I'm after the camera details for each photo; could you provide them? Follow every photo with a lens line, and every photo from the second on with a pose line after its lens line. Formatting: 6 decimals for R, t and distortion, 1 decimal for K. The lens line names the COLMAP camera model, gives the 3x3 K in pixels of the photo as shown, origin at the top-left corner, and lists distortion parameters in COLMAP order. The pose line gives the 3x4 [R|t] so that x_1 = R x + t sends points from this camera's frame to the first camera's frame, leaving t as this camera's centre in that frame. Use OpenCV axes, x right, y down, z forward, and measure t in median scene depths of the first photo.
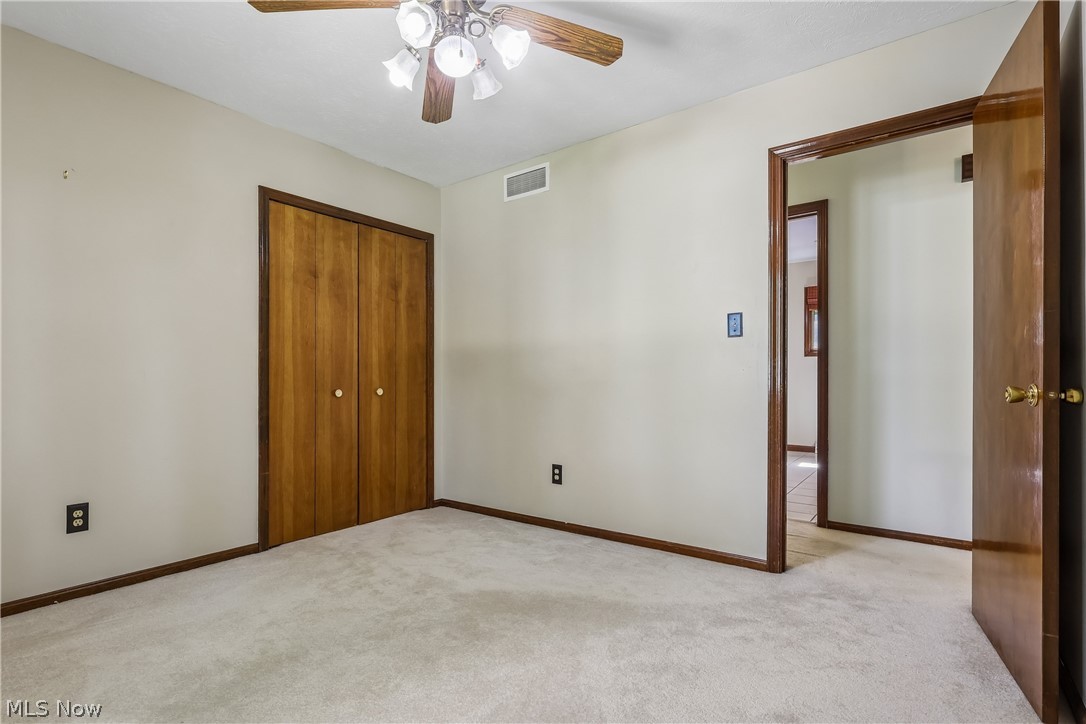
lens RADIAL K [[516.7, 0, 541.4], [0, 516.7, 378.1], [0, 0, 1]] dist [-0.000127, 0.000099]
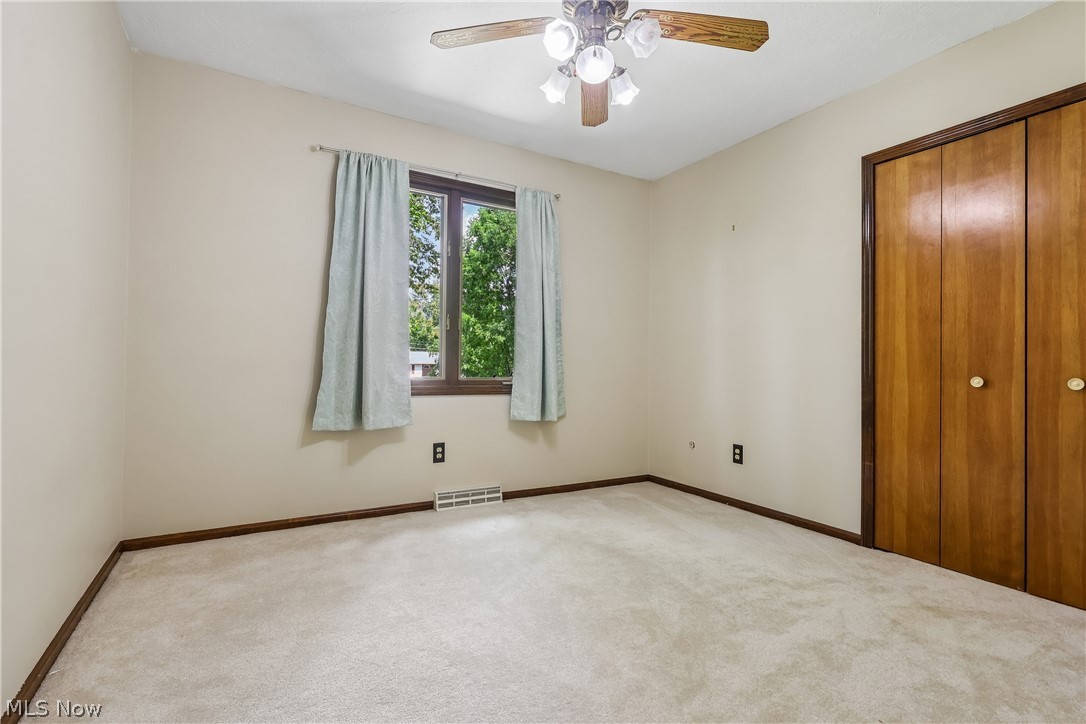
lens RADIAL K [[520.2, 0, 543.0], [0, 520.2, 362.0], [0, 0, 1]] dist [0.000642, 0.000038]
pose [[-0.391248, -0.004223, -0.920276, 0.522279], [-0.007251, 0.999973, -0.001506, 0.007644], [0.920257, 0.006083, -0.391268, 0.784868]]
